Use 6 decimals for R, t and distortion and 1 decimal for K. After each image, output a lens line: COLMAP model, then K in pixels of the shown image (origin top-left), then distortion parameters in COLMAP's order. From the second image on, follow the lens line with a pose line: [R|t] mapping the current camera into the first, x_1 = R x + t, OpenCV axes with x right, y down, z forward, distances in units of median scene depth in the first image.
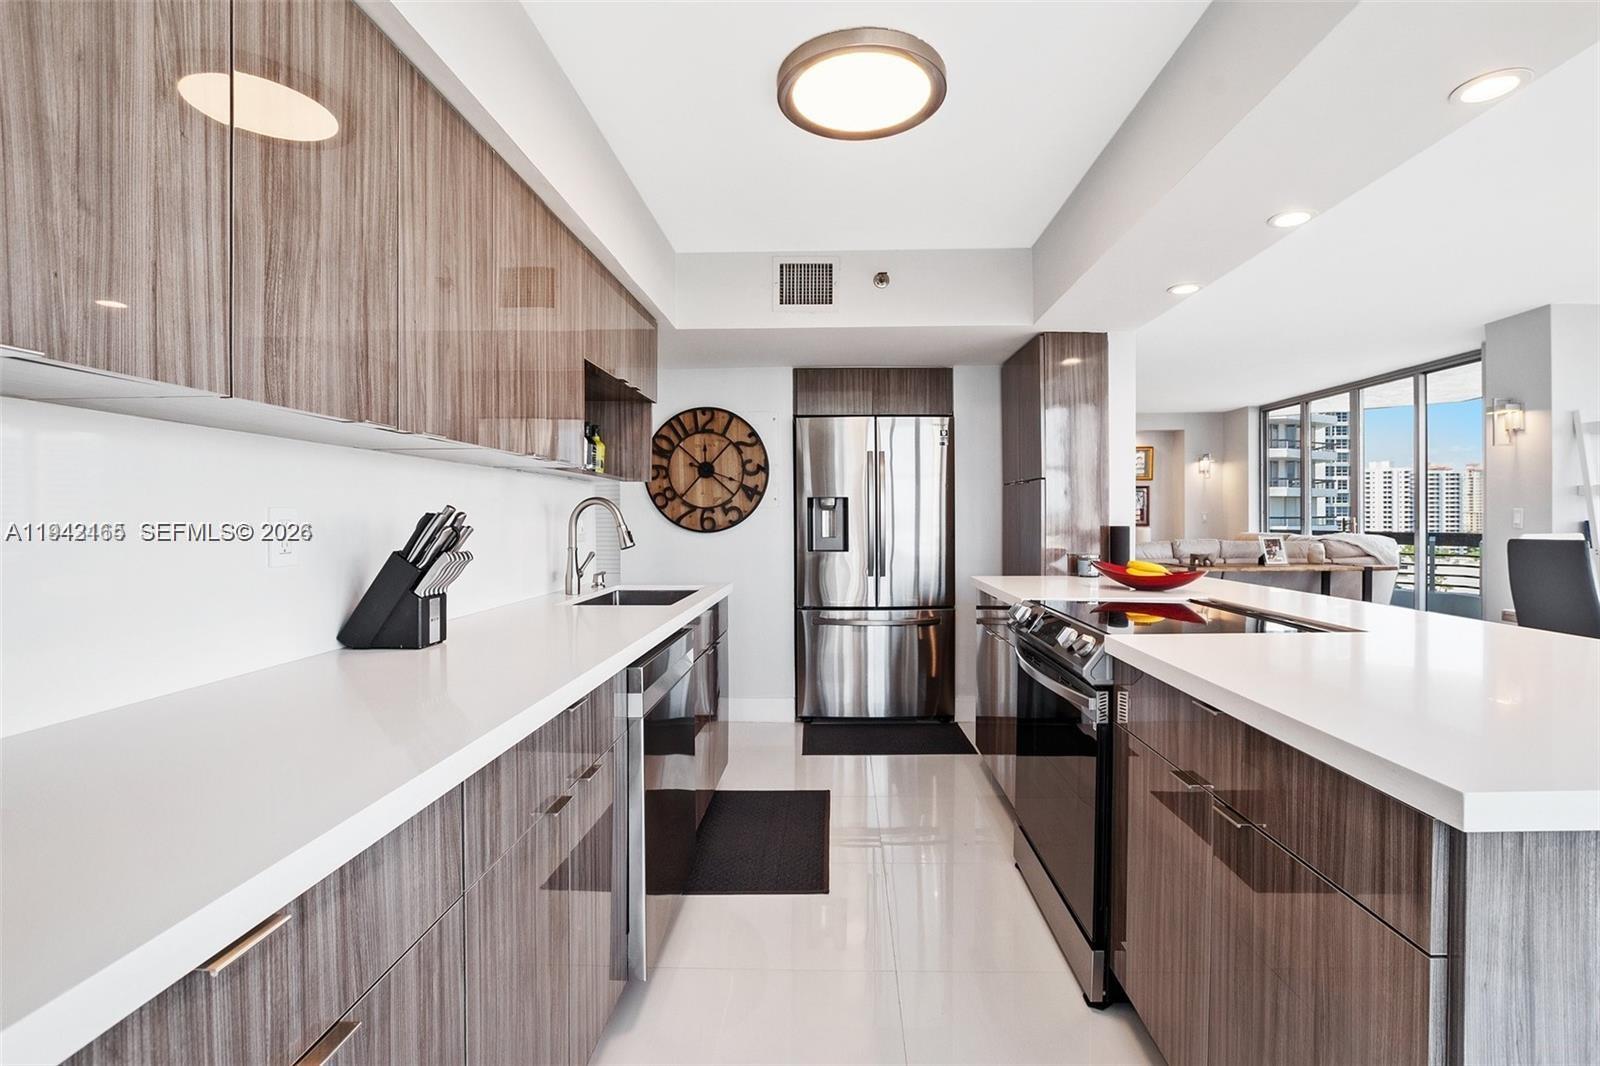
lens RADIAL K [[725.6, 0, 806.2], [0, 725.6, 517.6], [0, 0, 1]] dist [-0.019650, 0.000445]
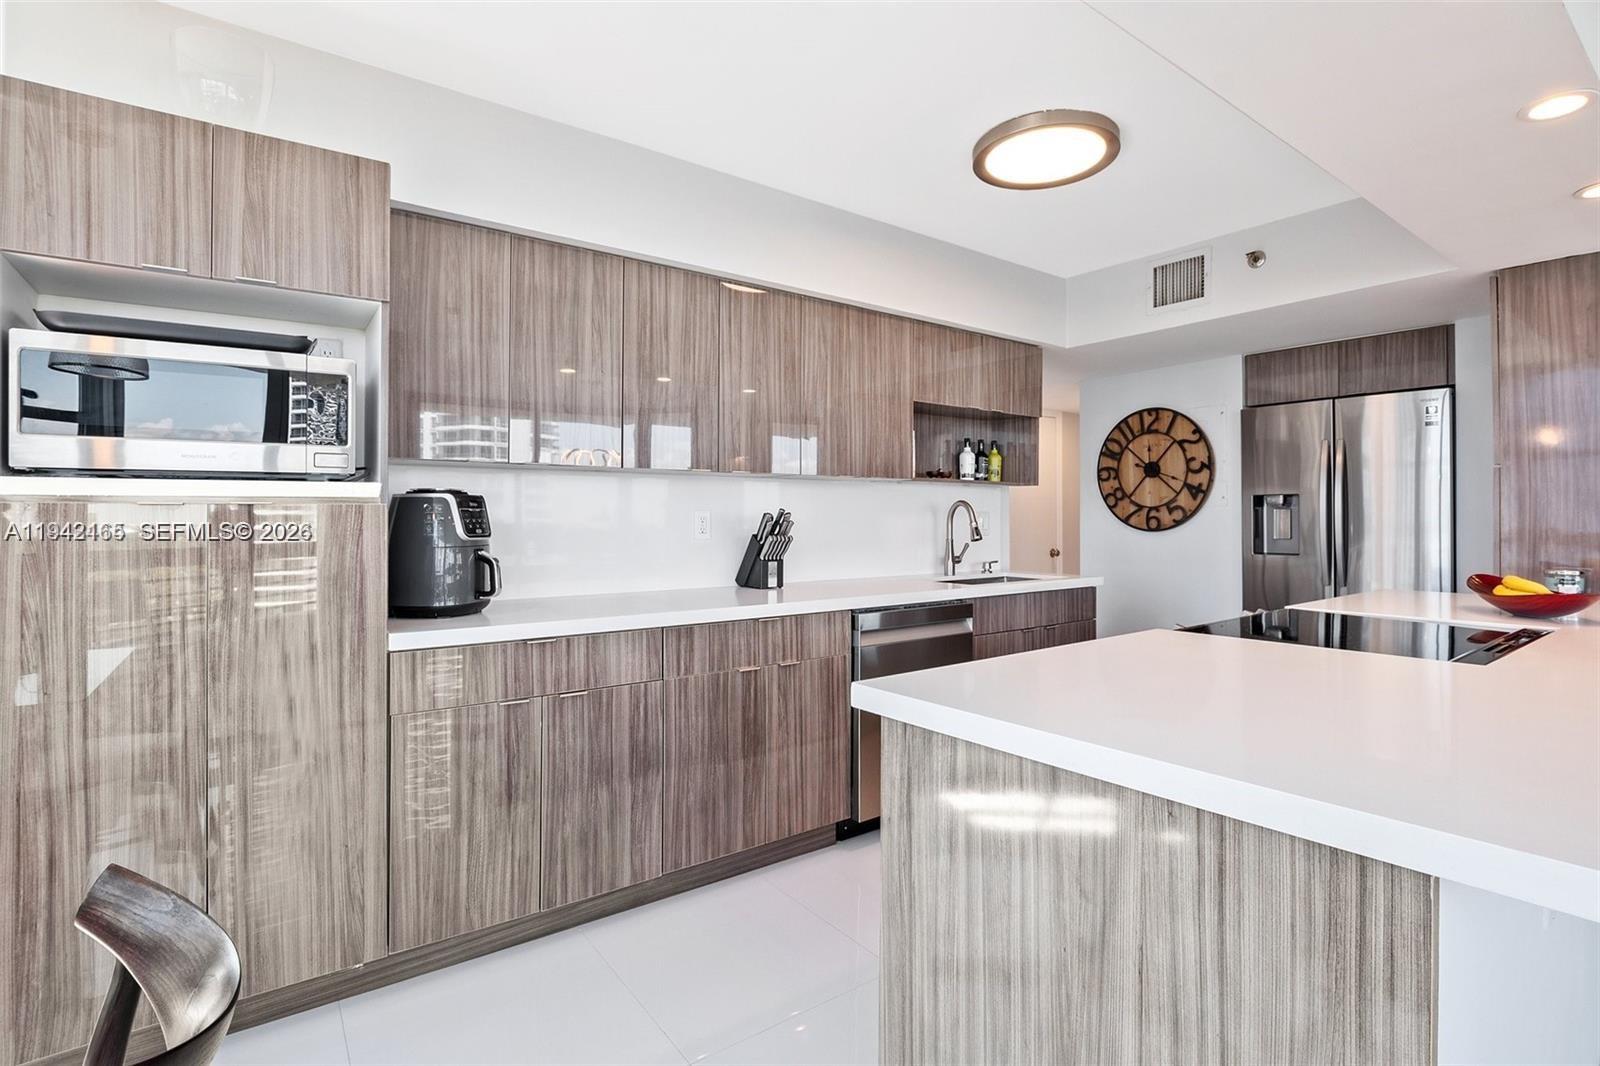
lens RADIAL K [[757.9, 0, 801.0], [0, 757.9, 518.2], [0, 0, 1]] dist [-0.028282, 0.000040]
pose [[0.613964, 0.004716, -0.789320, 0.393269], [-0.002740, 0.999989, 0.003844, -0.000717], [0.789329, -0.000197, 0.613970, -0.031602]]
